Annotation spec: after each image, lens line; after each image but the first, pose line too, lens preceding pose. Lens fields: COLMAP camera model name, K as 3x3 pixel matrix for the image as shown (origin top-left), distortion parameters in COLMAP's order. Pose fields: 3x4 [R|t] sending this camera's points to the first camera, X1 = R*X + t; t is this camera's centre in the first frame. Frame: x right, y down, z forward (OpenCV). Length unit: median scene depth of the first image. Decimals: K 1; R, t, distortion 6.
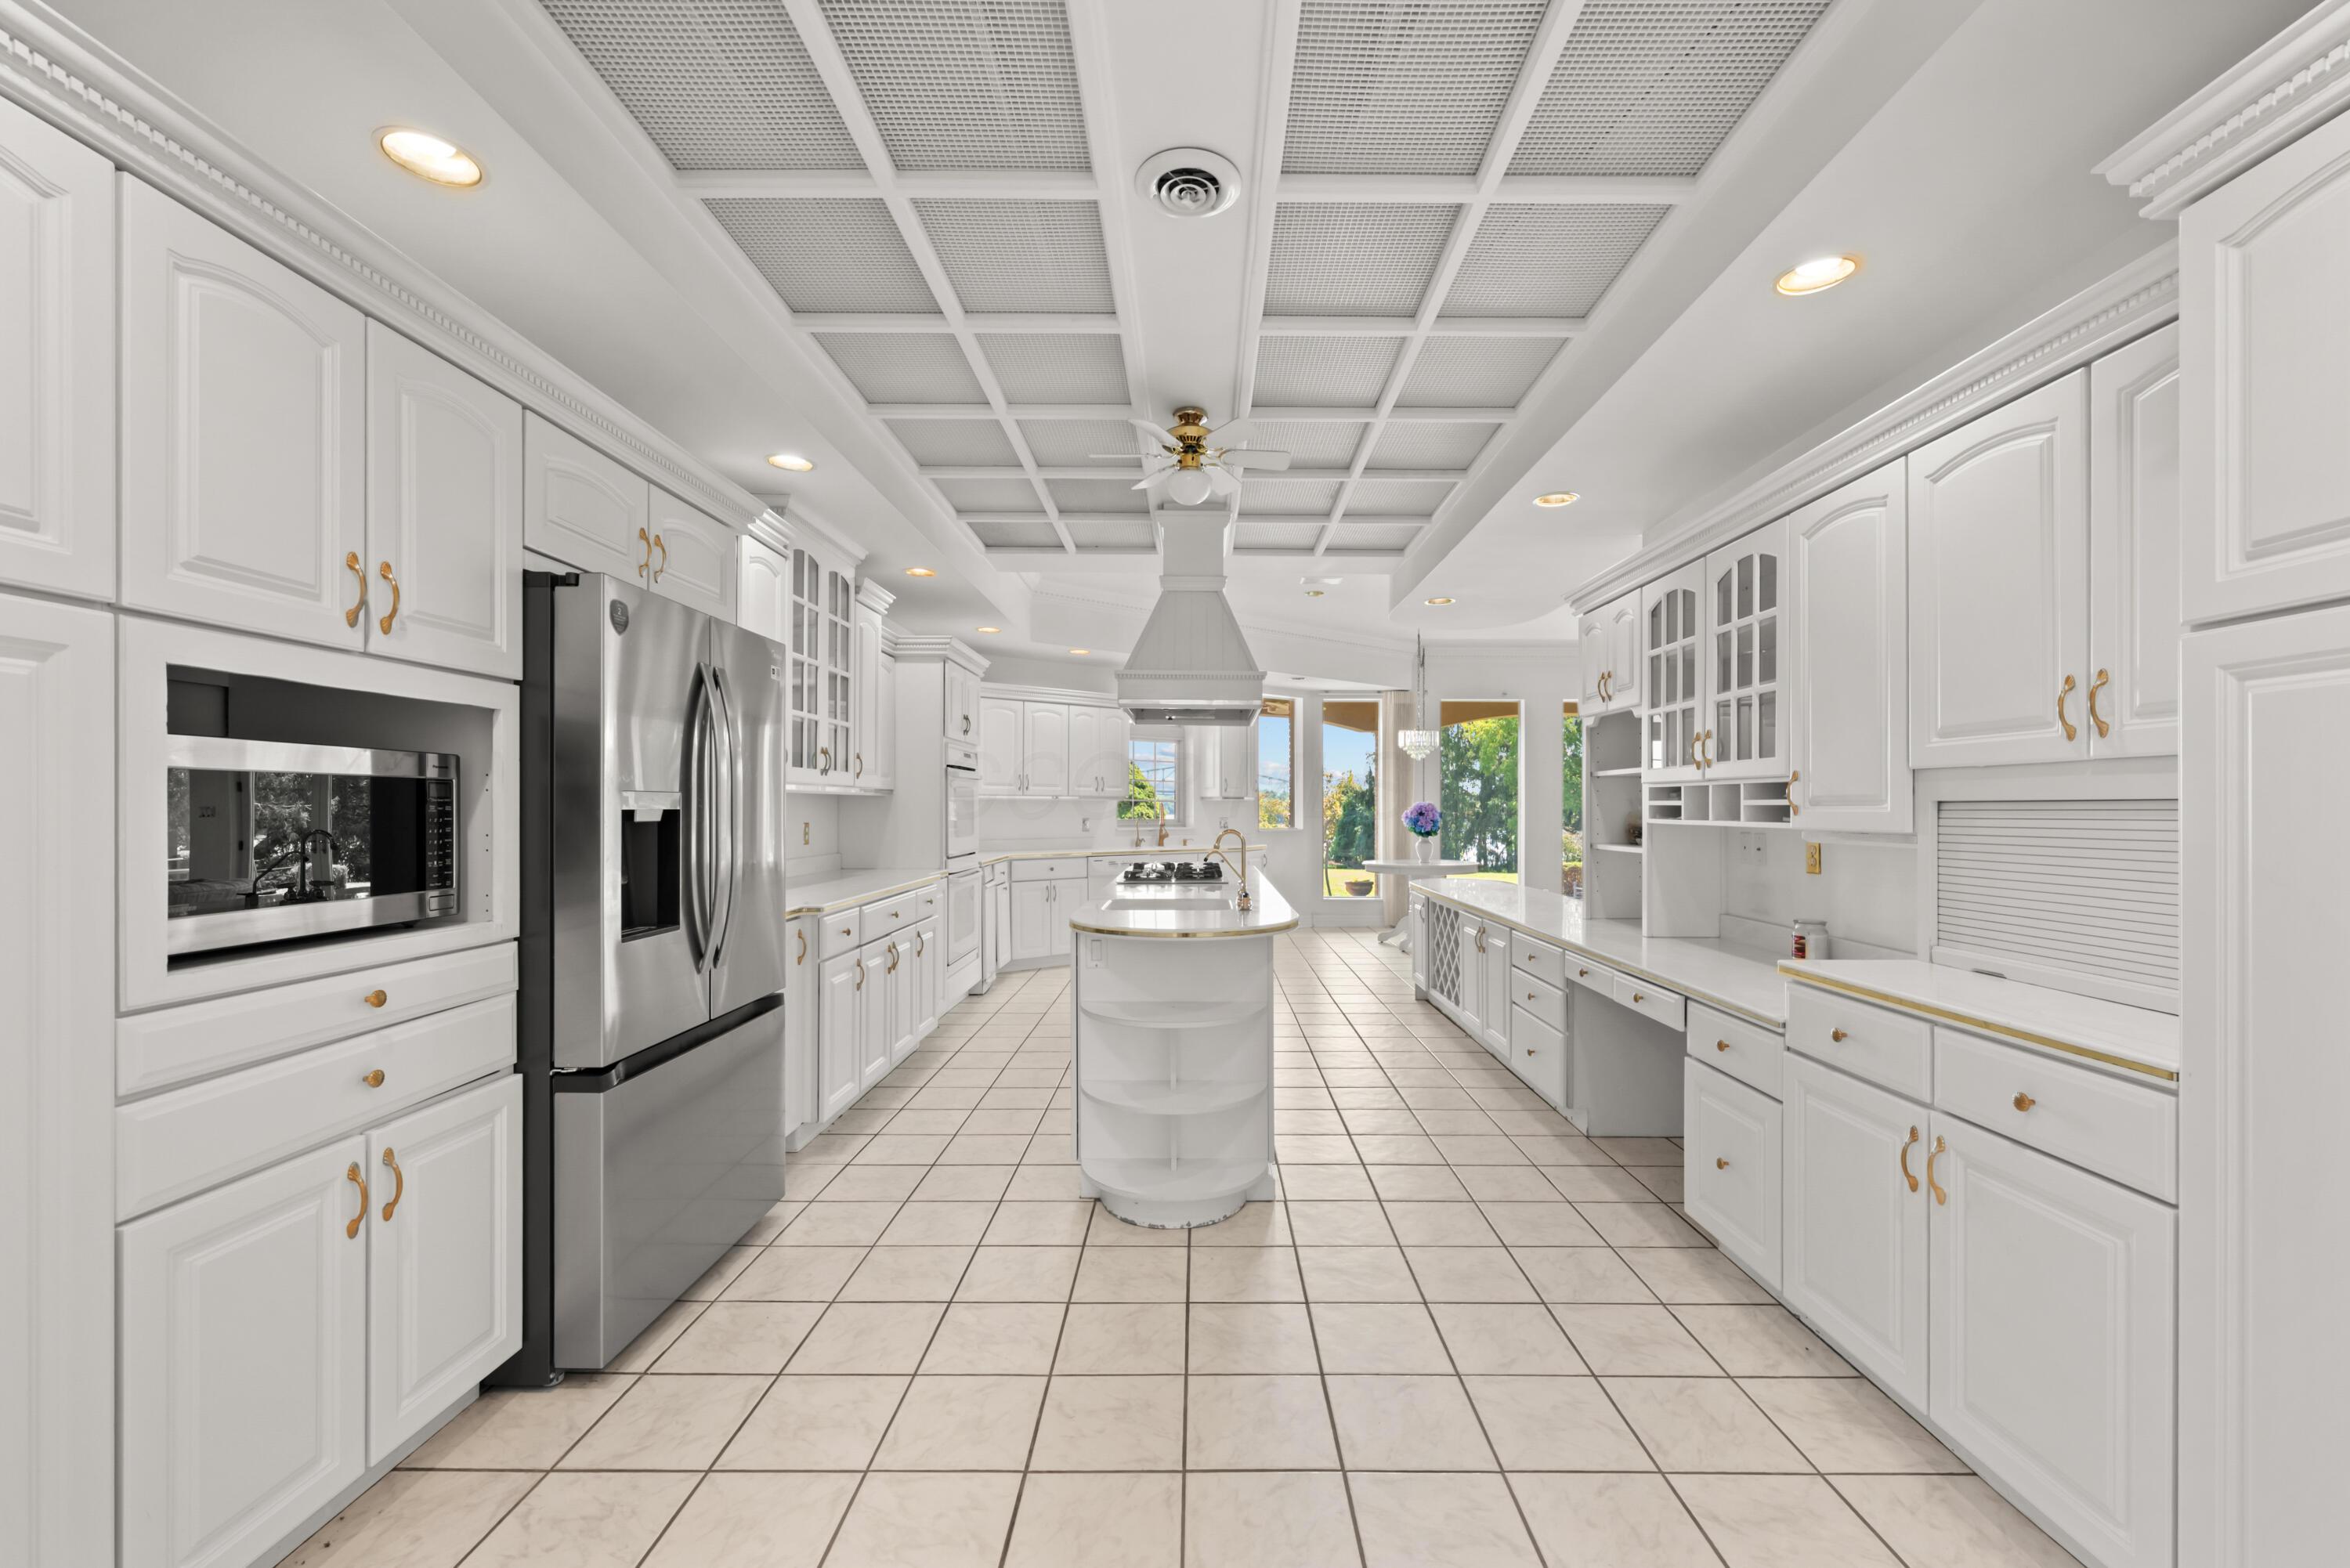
lens RADIAL K [[931.4, 0, 1210.2], [0, 931.4, 805.6], [0, 0, 1]] dist [-0.000394, 0.000143]
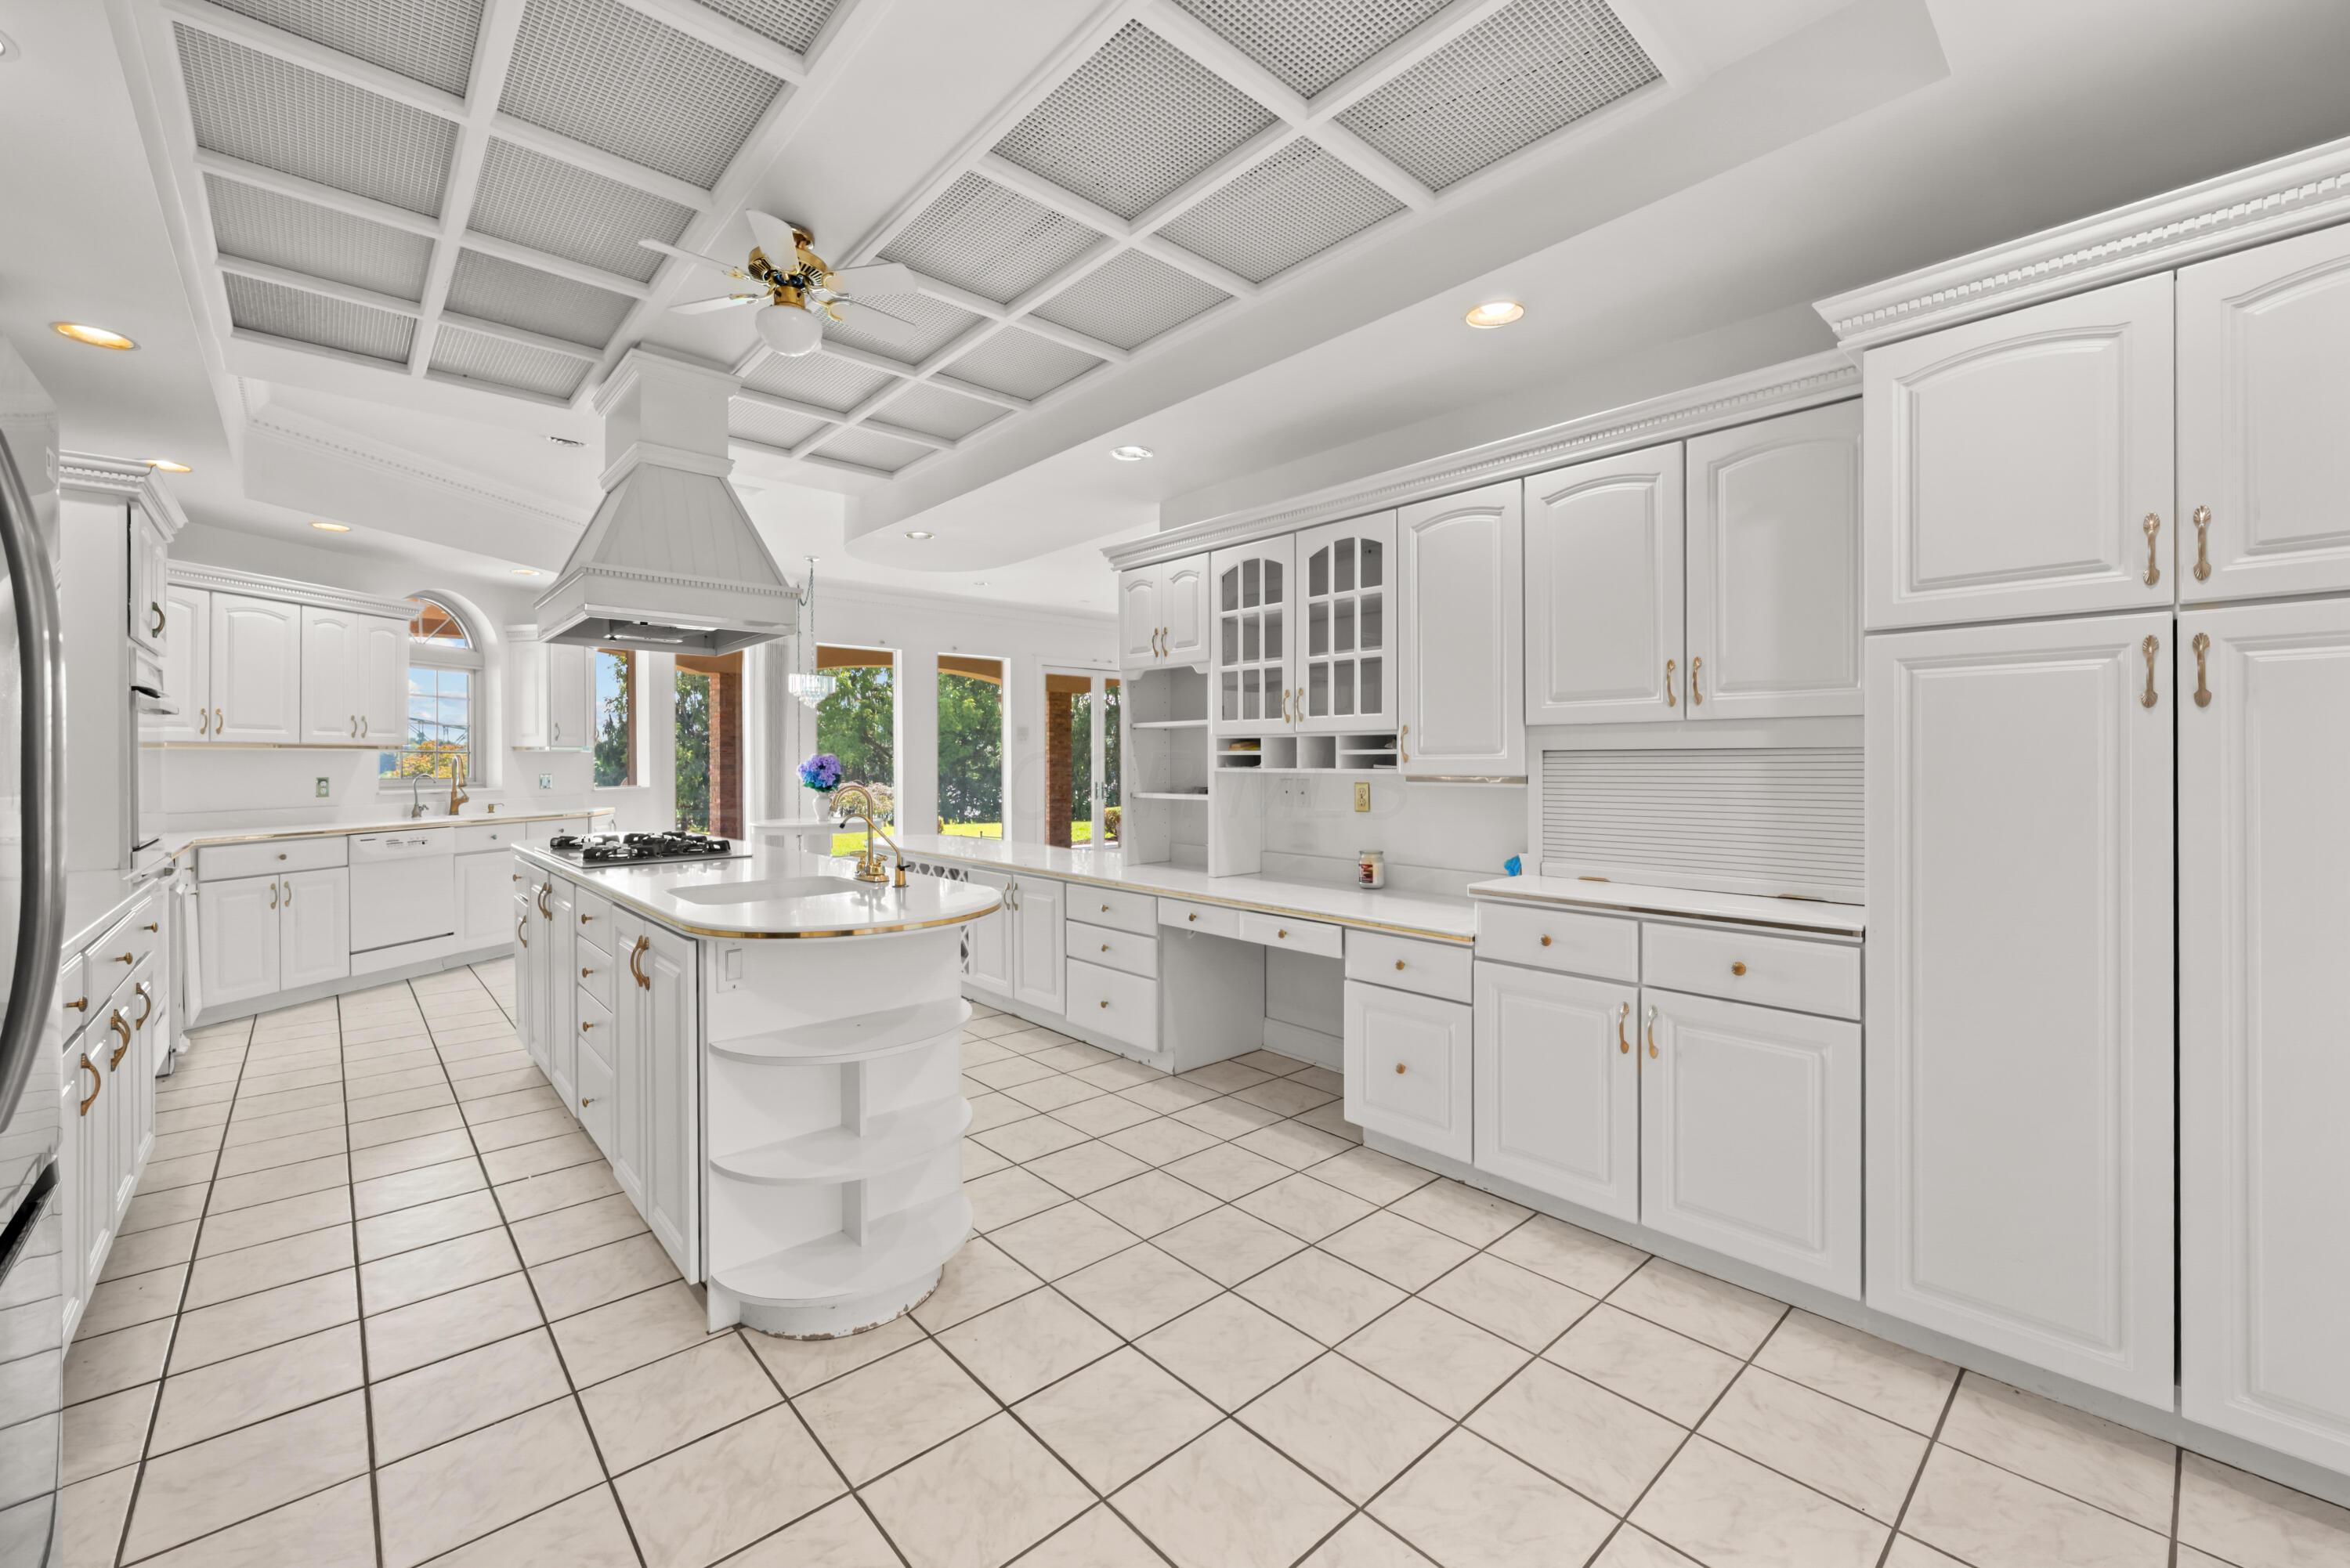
lens RADIAL K [[931.4, 0, 1187.1], [0, 931.4, 759.1], [0, 0, 1]] dist [-0.000394, 0.000143]
pose [[0.747741, -0.002506, 0.663986, -0.346416], [0.002521, 0.999996, 0.000935, 0.003814], [-0.663986, 0.000974, 0.747745, 0.277878]]
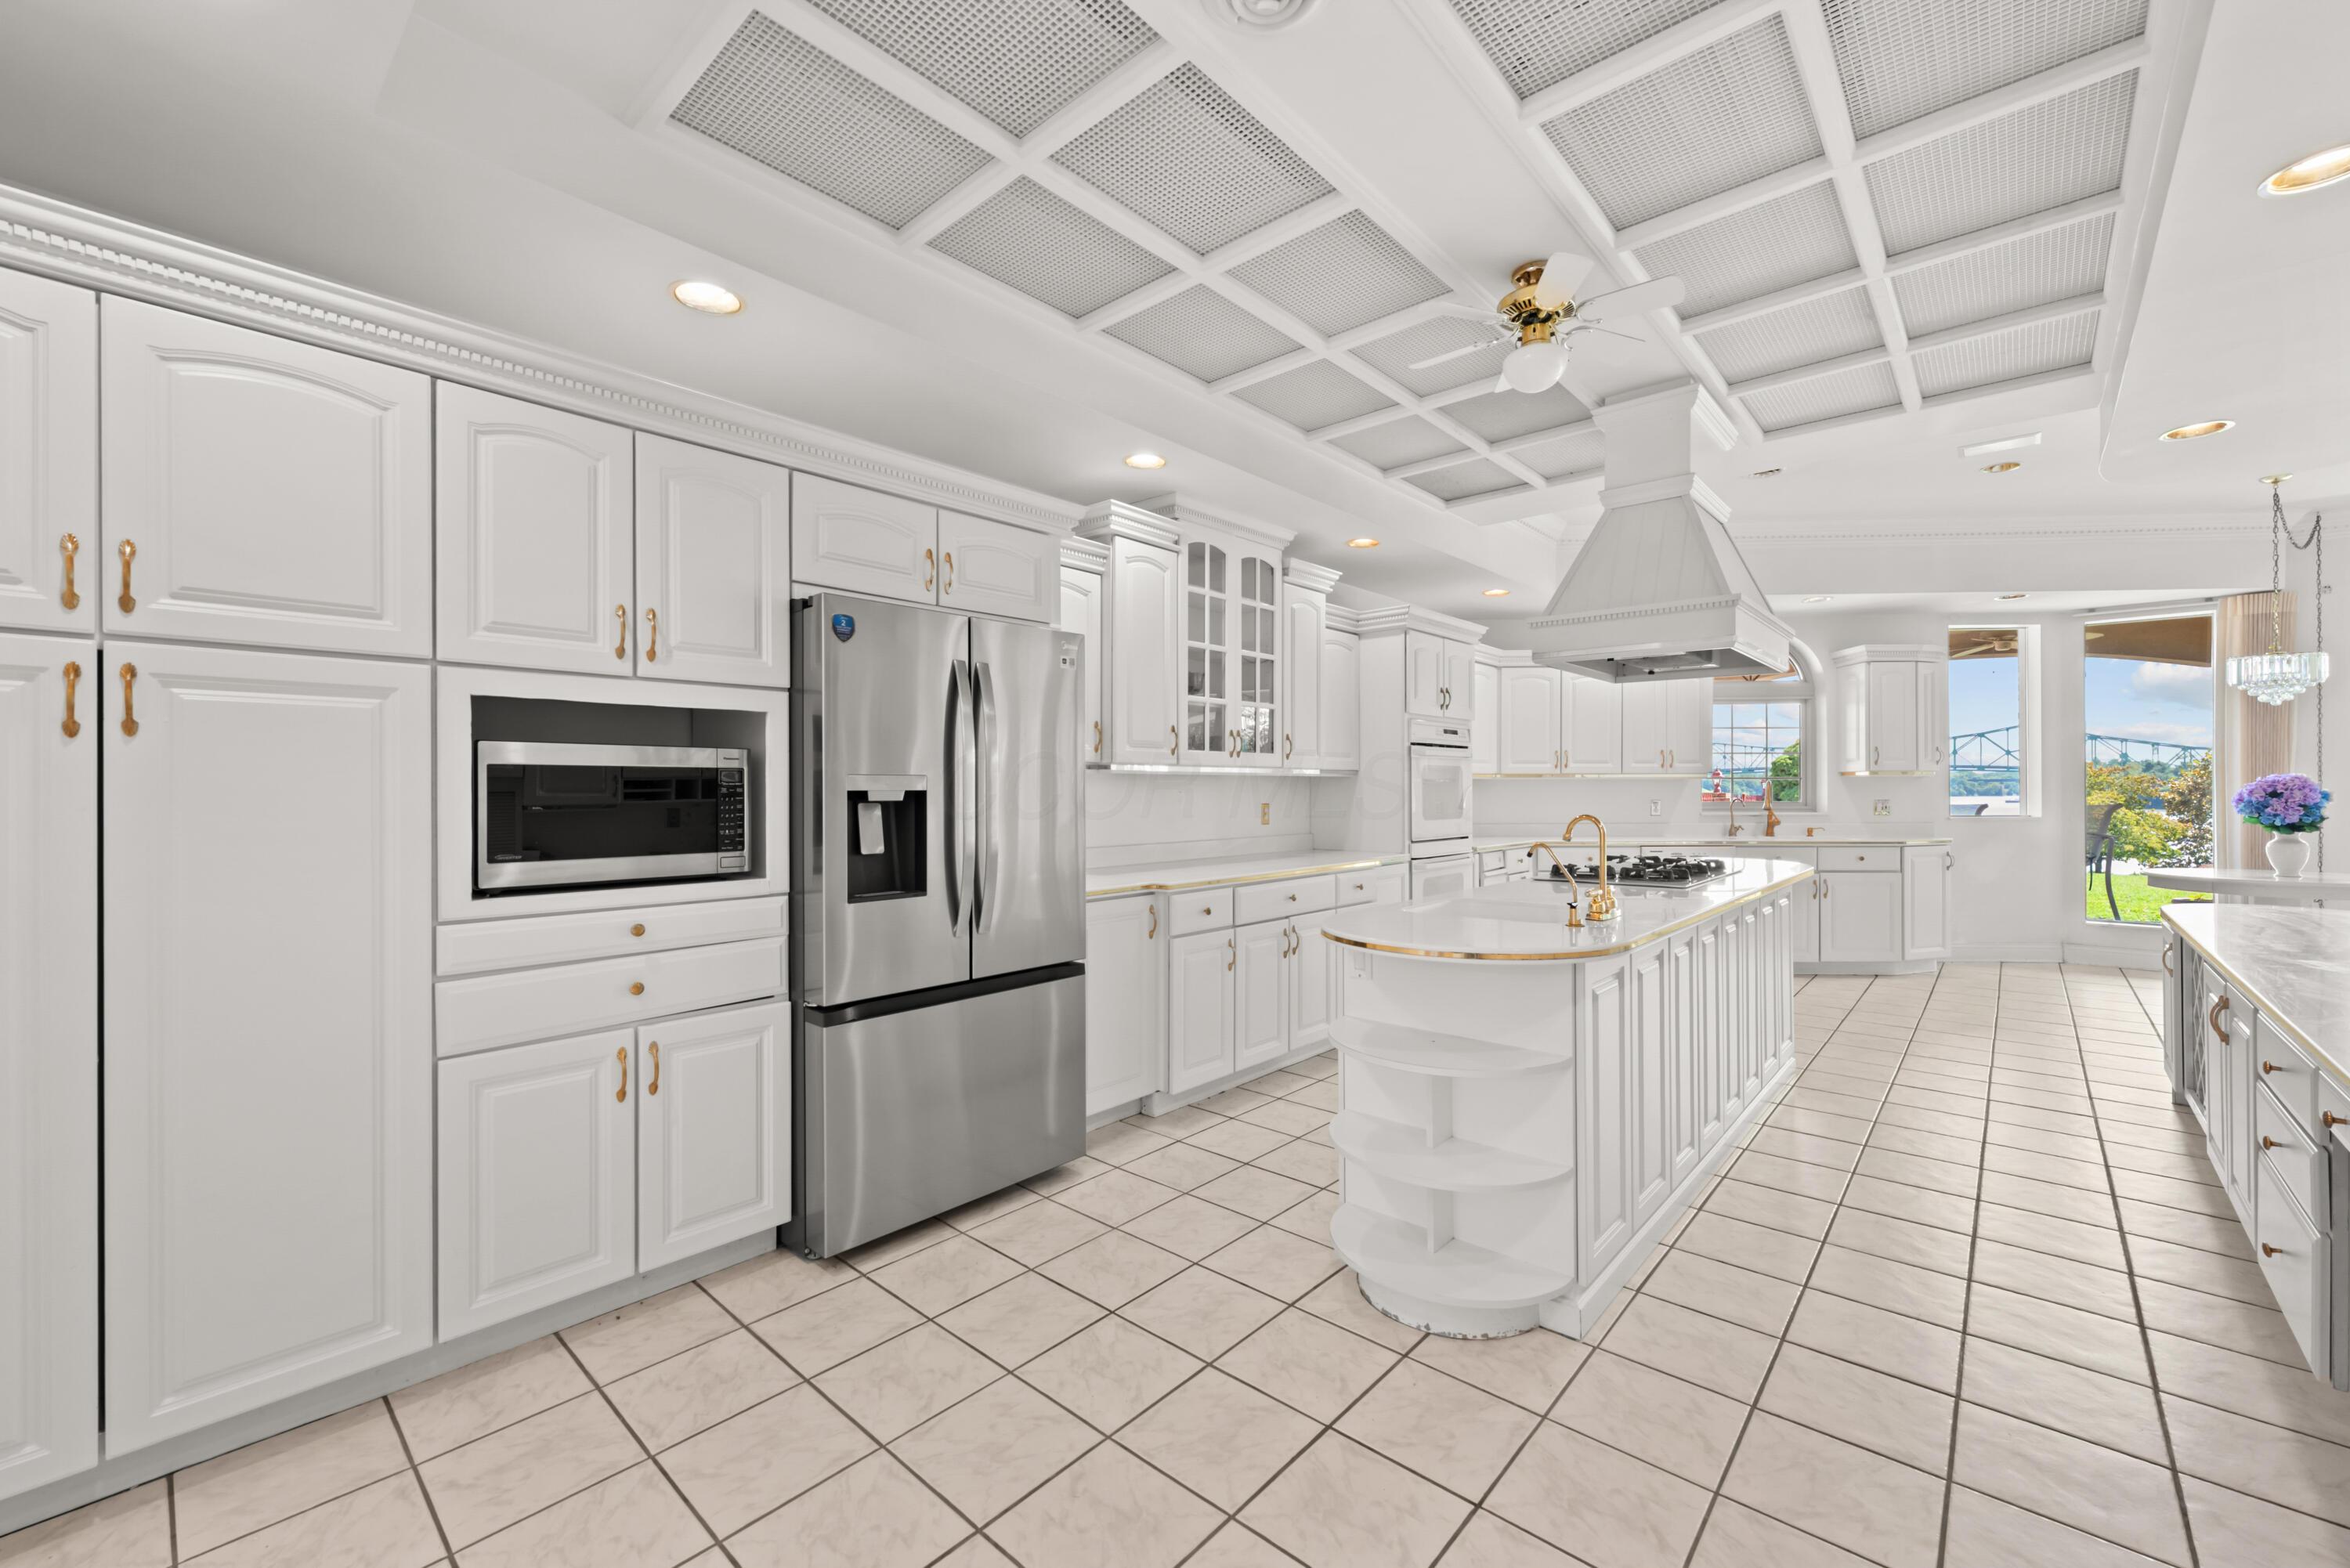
lens RADIAL K [[931.4, 0, 1182.5], [0, 931.4, 788.4], [0, 0, 1]] dist [-0.000394, 0.000143]
pose [[0.743203, -0.006216, -0.669037, 0.336862], [0.006811, 0.999975, -0.001724, 0.004596], [0.669031, -0.003275, 0.743227, 0.288881]]
